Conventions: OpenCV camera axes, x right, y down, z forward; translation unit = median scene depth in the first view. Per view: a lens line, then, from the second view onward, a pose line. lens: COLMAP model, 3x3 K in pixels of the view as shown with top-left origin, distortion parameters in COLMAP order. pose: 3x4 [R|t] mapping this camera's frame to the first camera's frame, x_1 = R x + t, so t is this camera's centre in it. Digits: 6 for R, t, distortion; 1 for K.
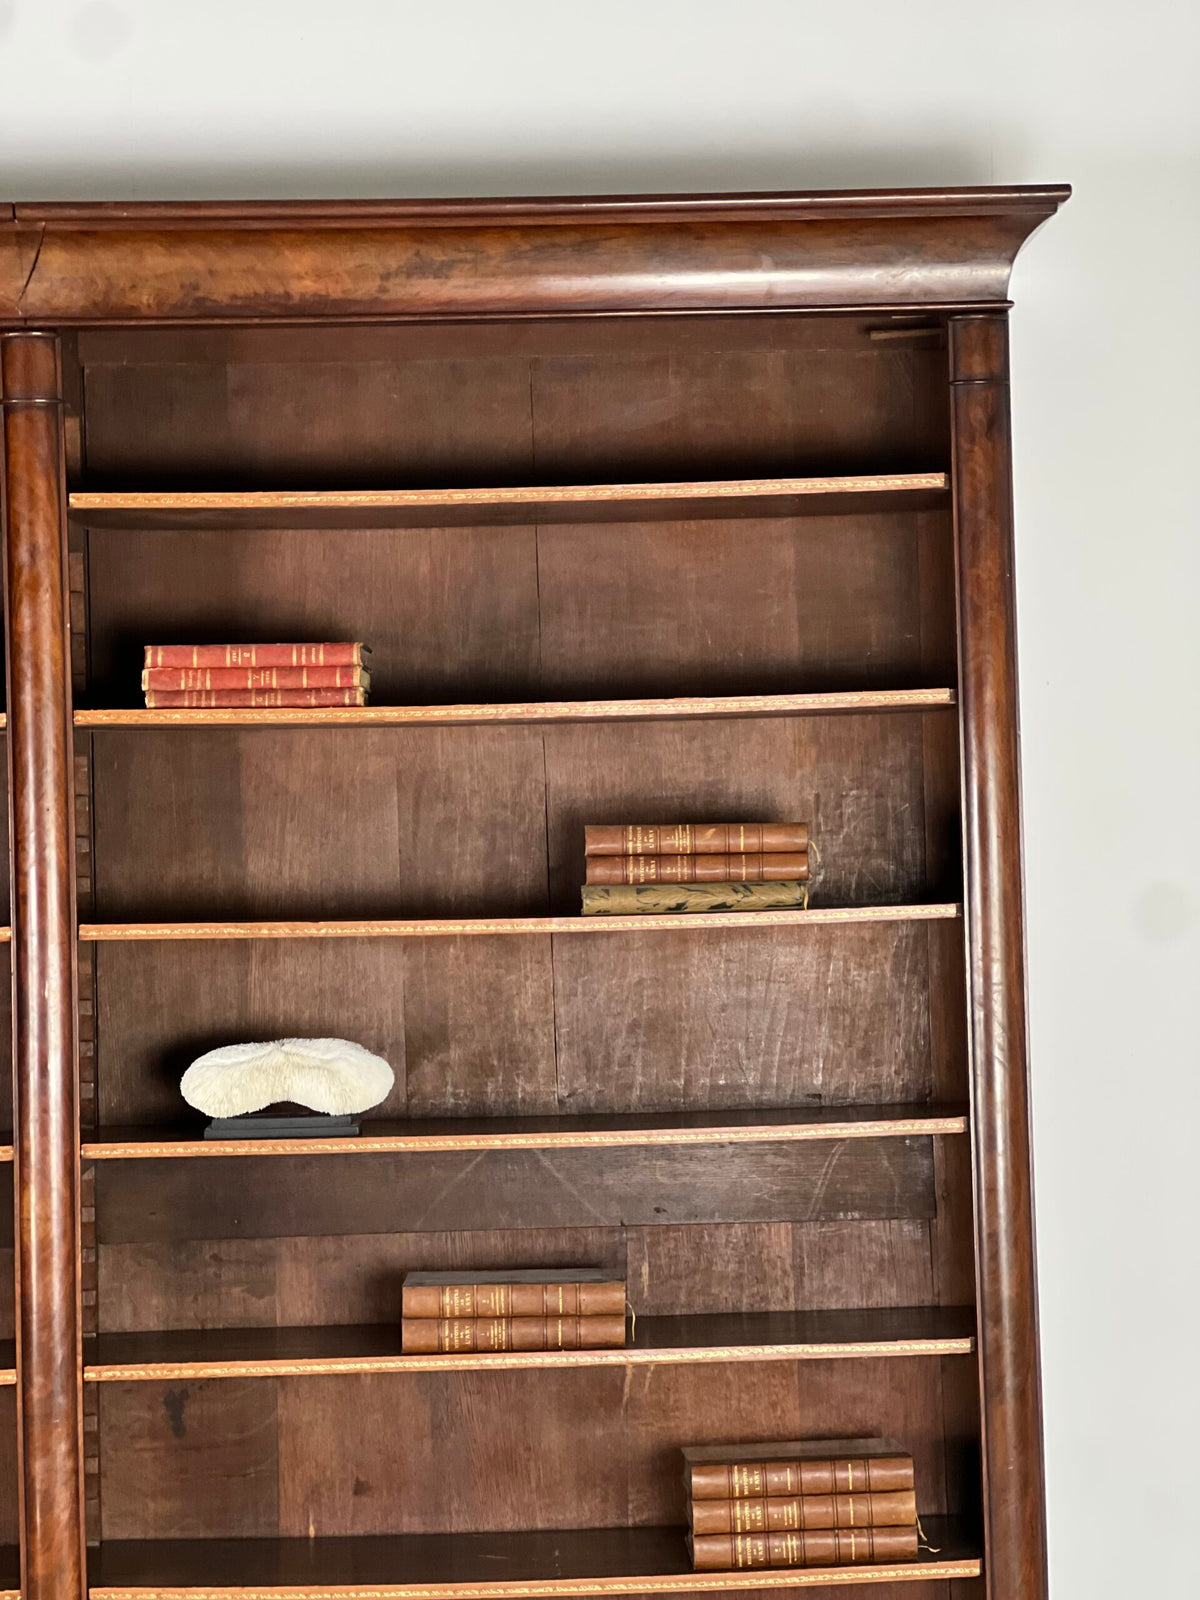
lens RADIAL K [[3631.0, 0, 631.0], [0, 3631.0, 742.7], [0, 0, 1]] dist [-0.076107, 5.159239]
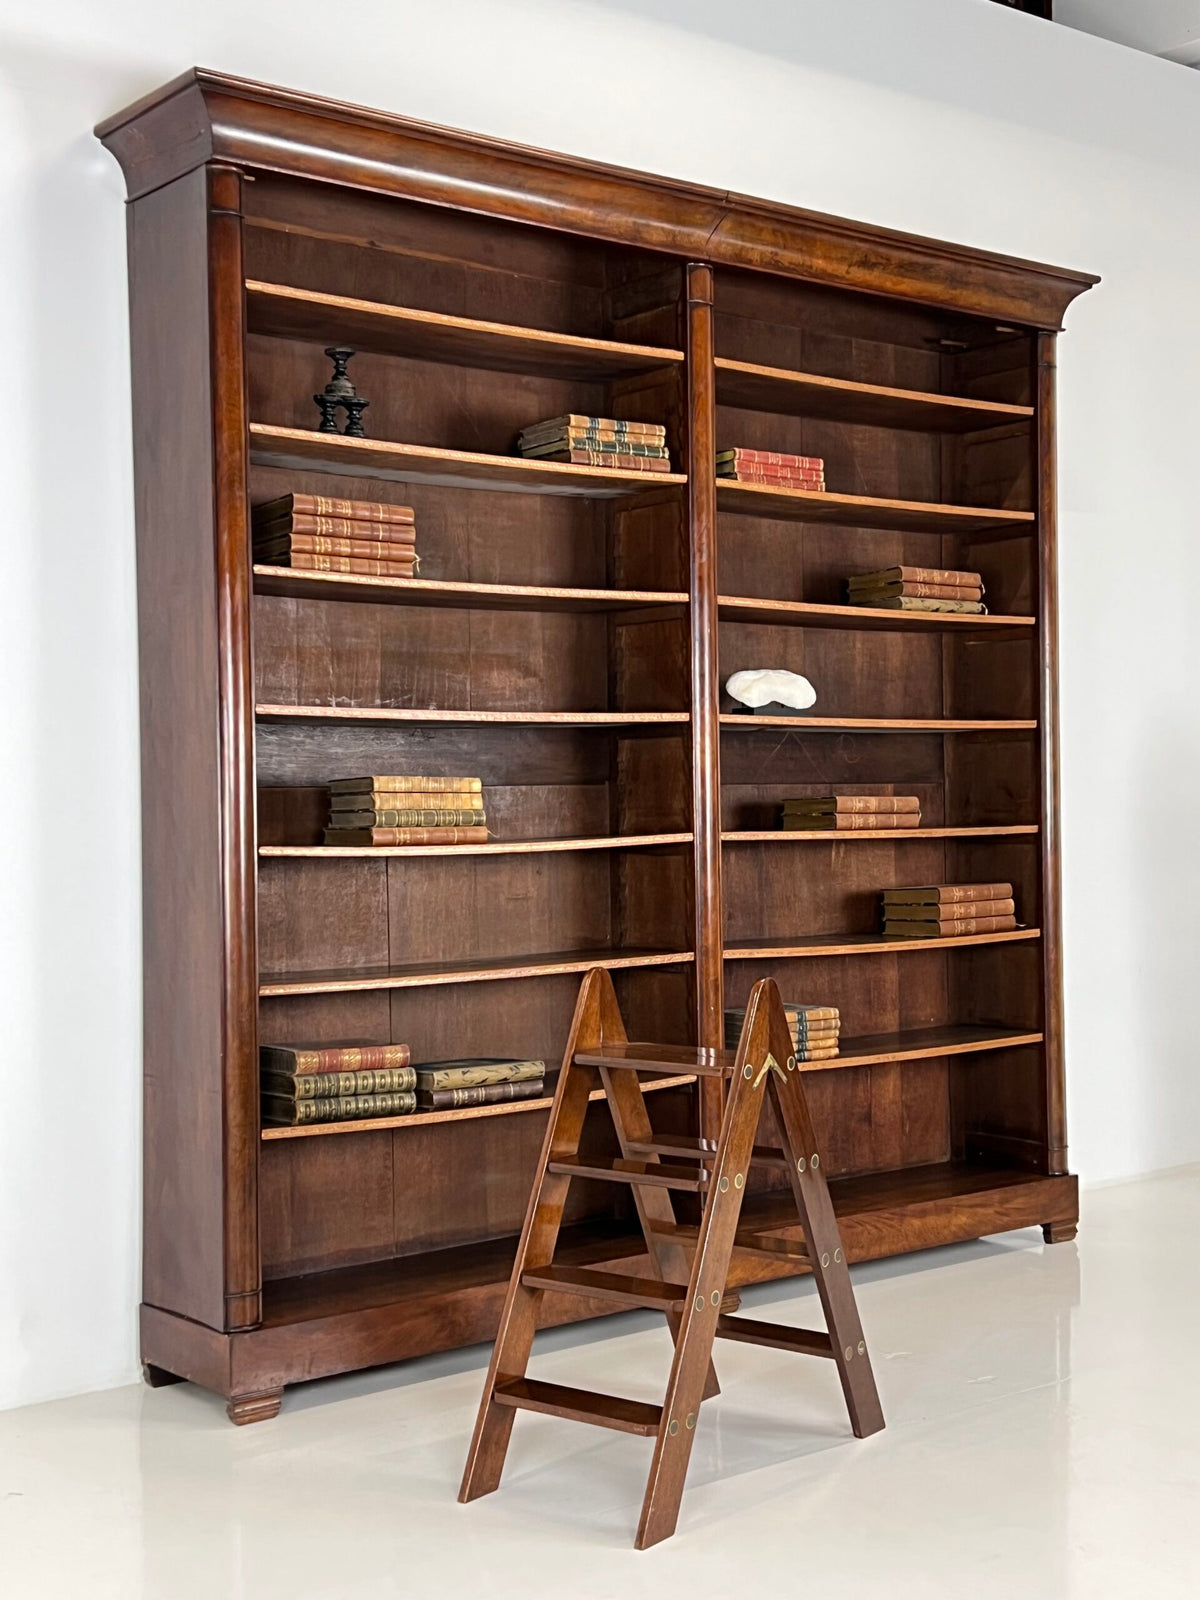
lens RADIAL K [[2067.5, 0, 625.9], [0, 2067.5, 780.1], [0, 0, 1]] dist [0.241328, -0.832589]
pose [[0.797955, 0.021343, 0.602339, -0.779710], [-0.022775, 0.999727, -0.005252, 0.143172], [-0.602287, -0.009527, 0.798223, 0.183243]]
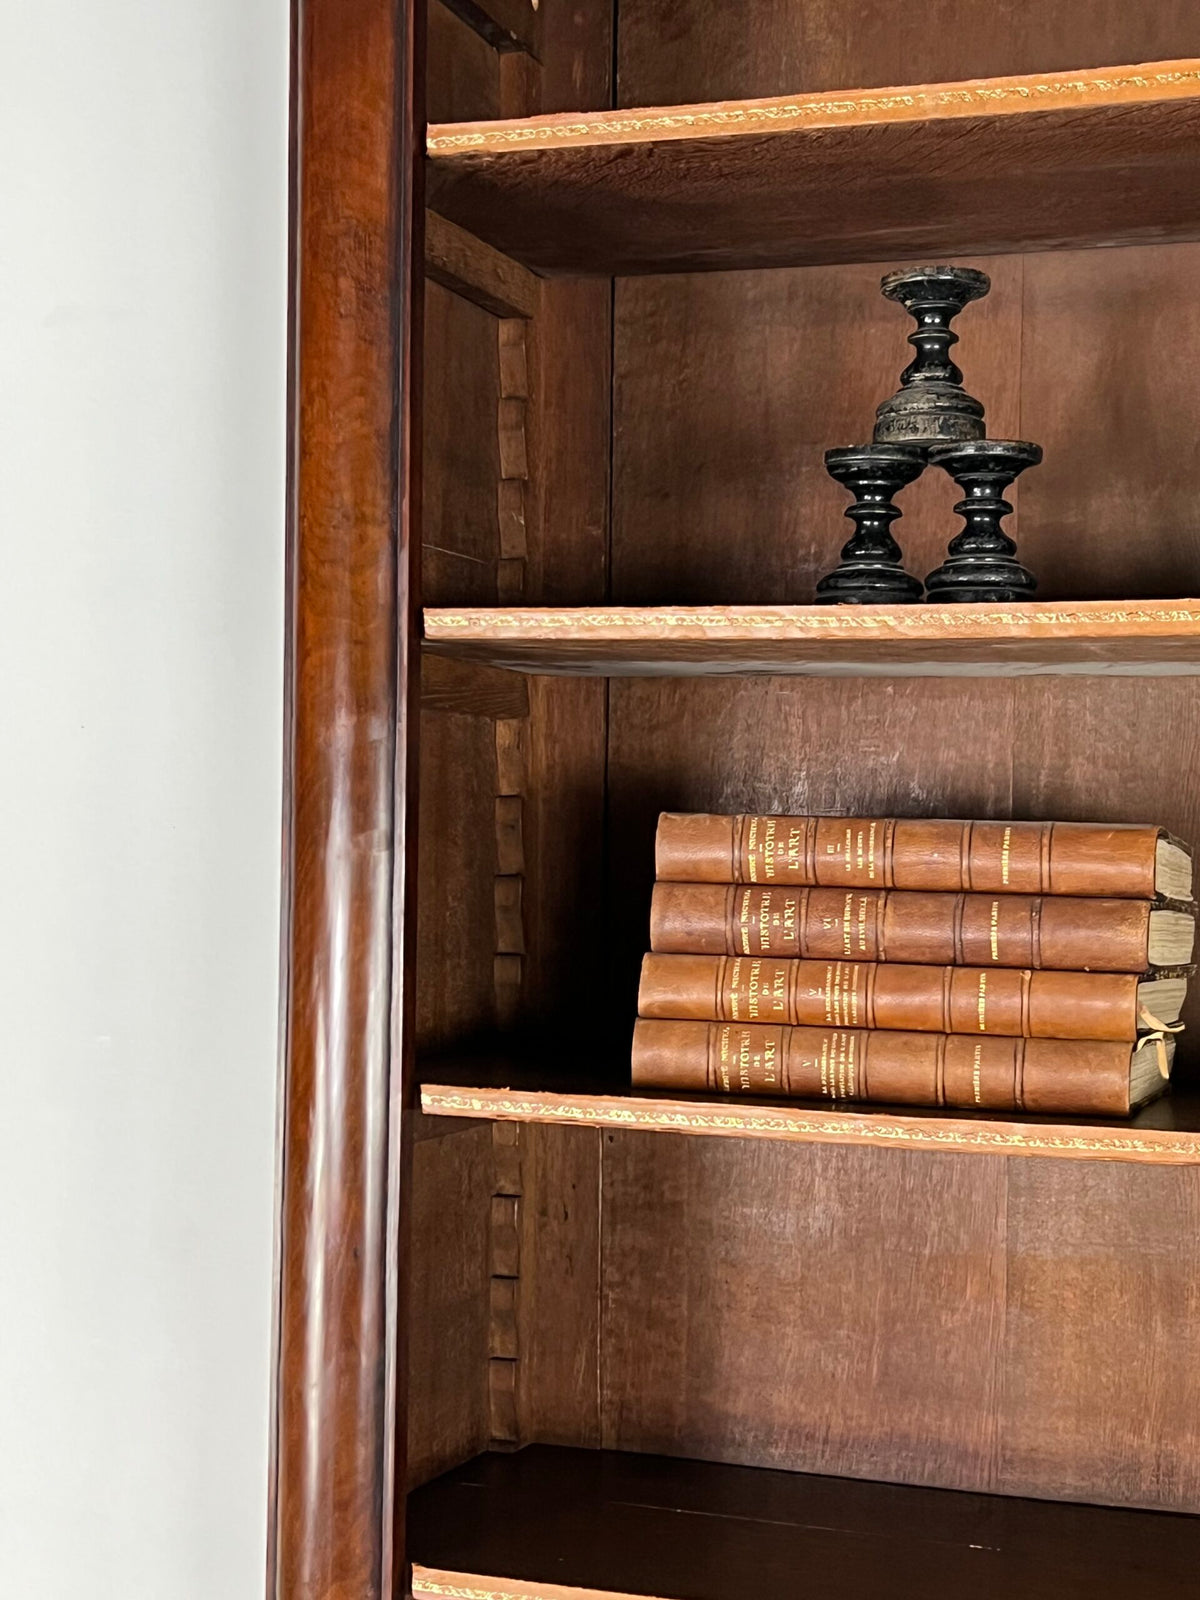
lens RADIAL K [[2530.7, 0, 595.7], [0, 2530.7, 797.4], [0, 0, 1]] dist [0.403670, -1.840698]
pose [[0.935755, 0.027434, -0.351582, -0.268865], [-0.024518, 0.999618, 0.012746, 0.016531], [0.351798, -0.003307, 0.936070, 0.669869]]
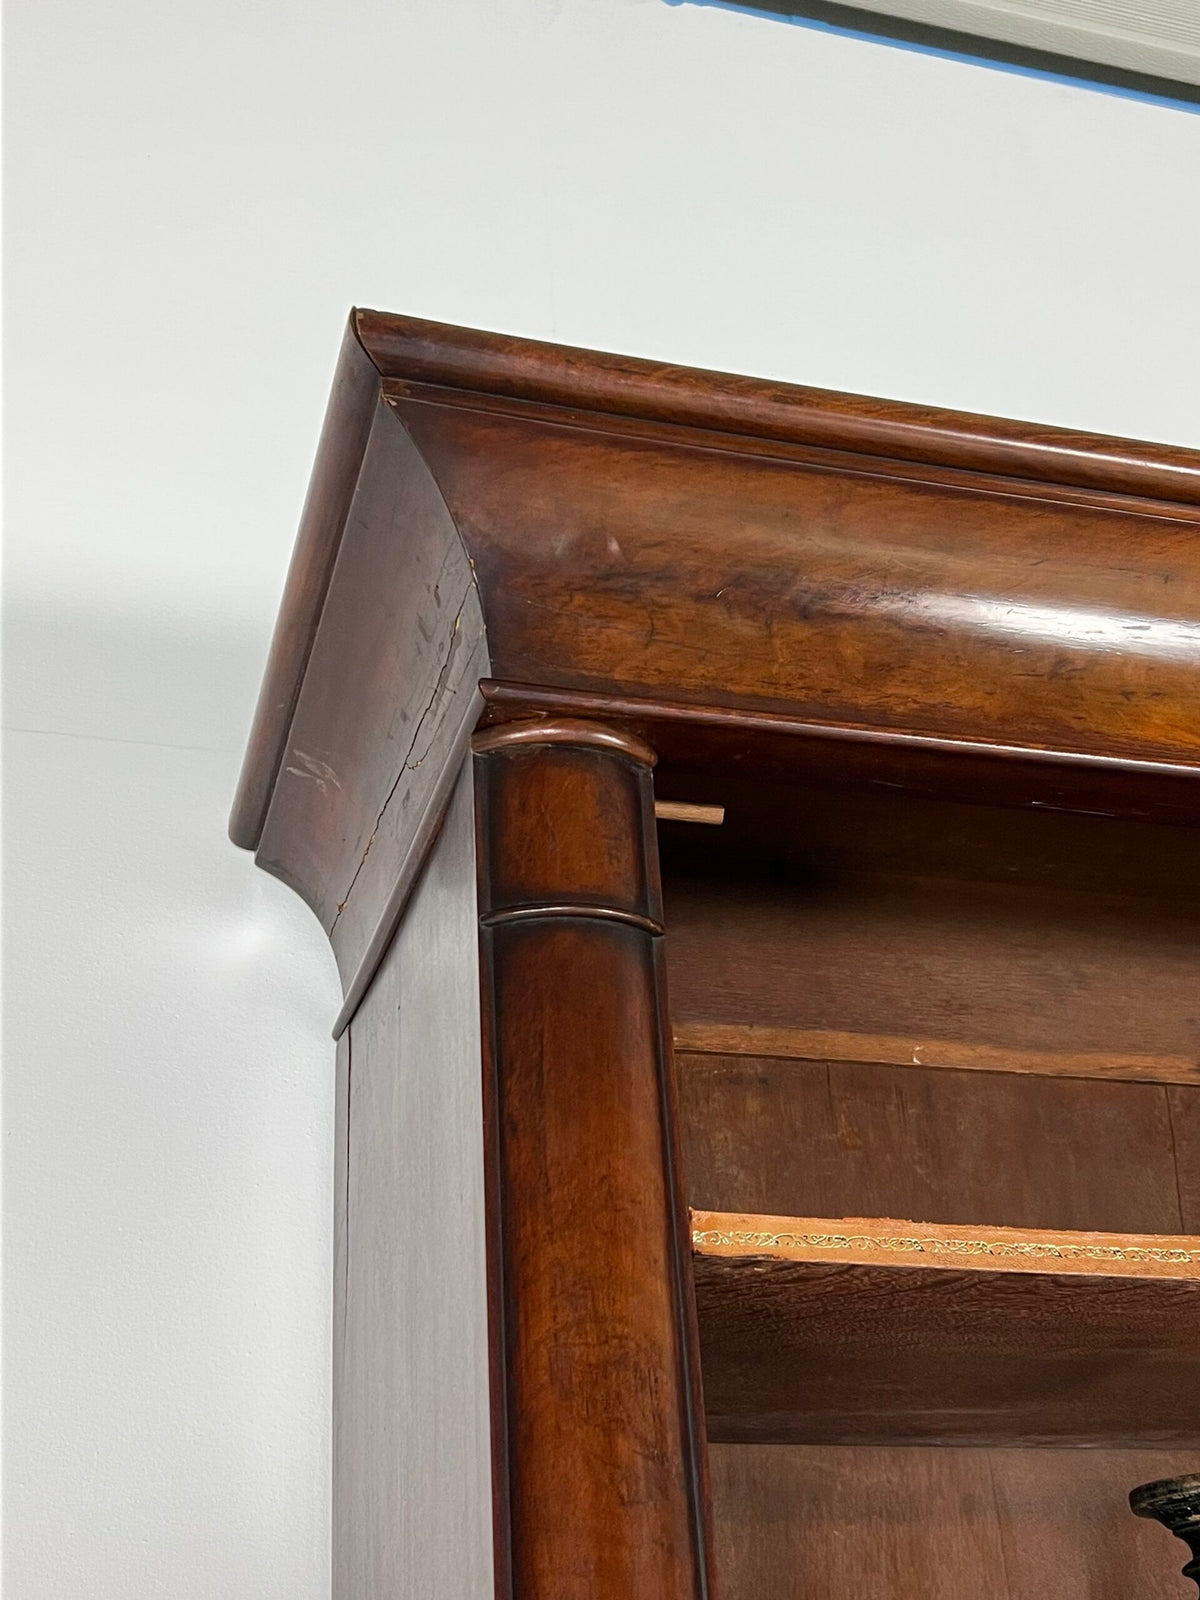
lens RADIAL K [[1872.5, 0, 609.8], [0, 1872.5, 779.3], [0, 0, 1]] dist [0.238465, -0.763310]
pose [[0.965161, 0.104288, 0.239975, -0.444957], [0.028703, 0.869405, -0.493266, -0.013774], [-0.260077, 0.482969, 0.836122, 0.806661]]
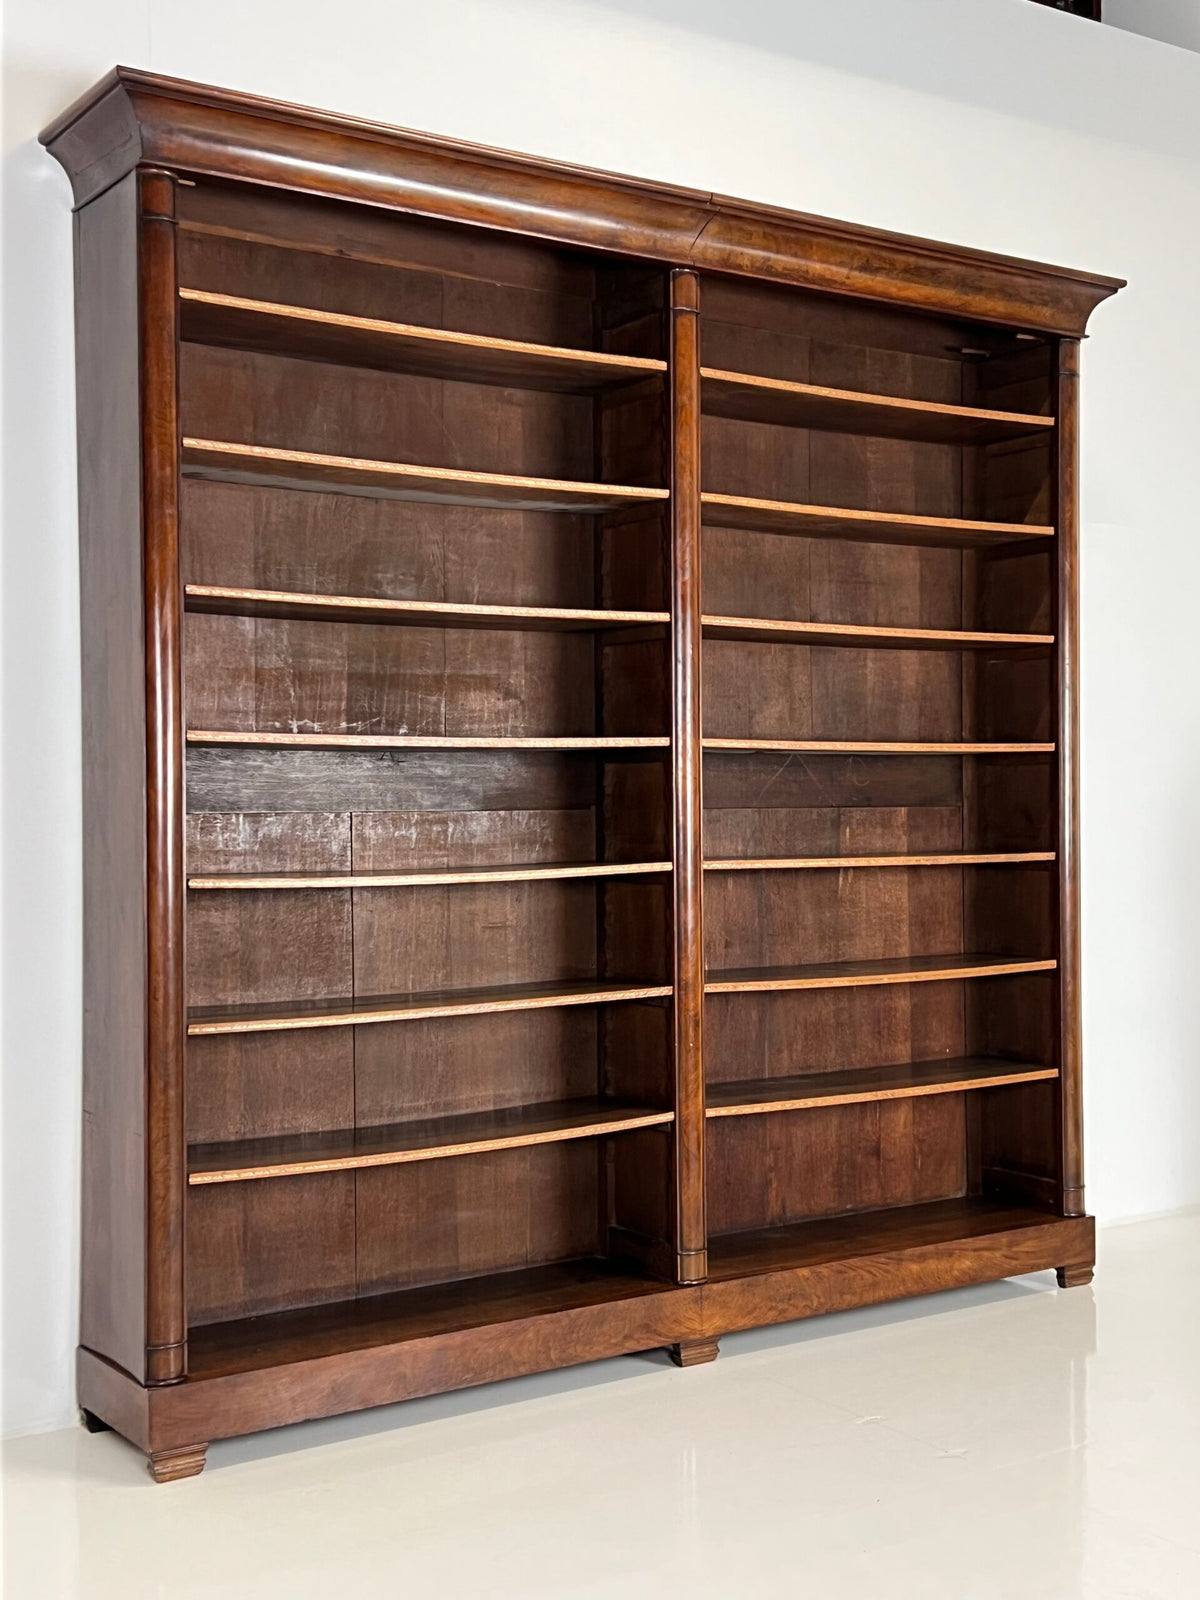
lens RADIAL K [[1931.7, 0, 621.6], [0, 1931.7, 783.9], [0, 0, 1]] dist [0.210587, -0.610304]
pose [[0.841731, 0.024348, 0.539347, -0.657987], [-0.030264, 0.999540, 0.002108, 0.125455], [-0.539048, -0.018098, 0.842081, 0.217823]]
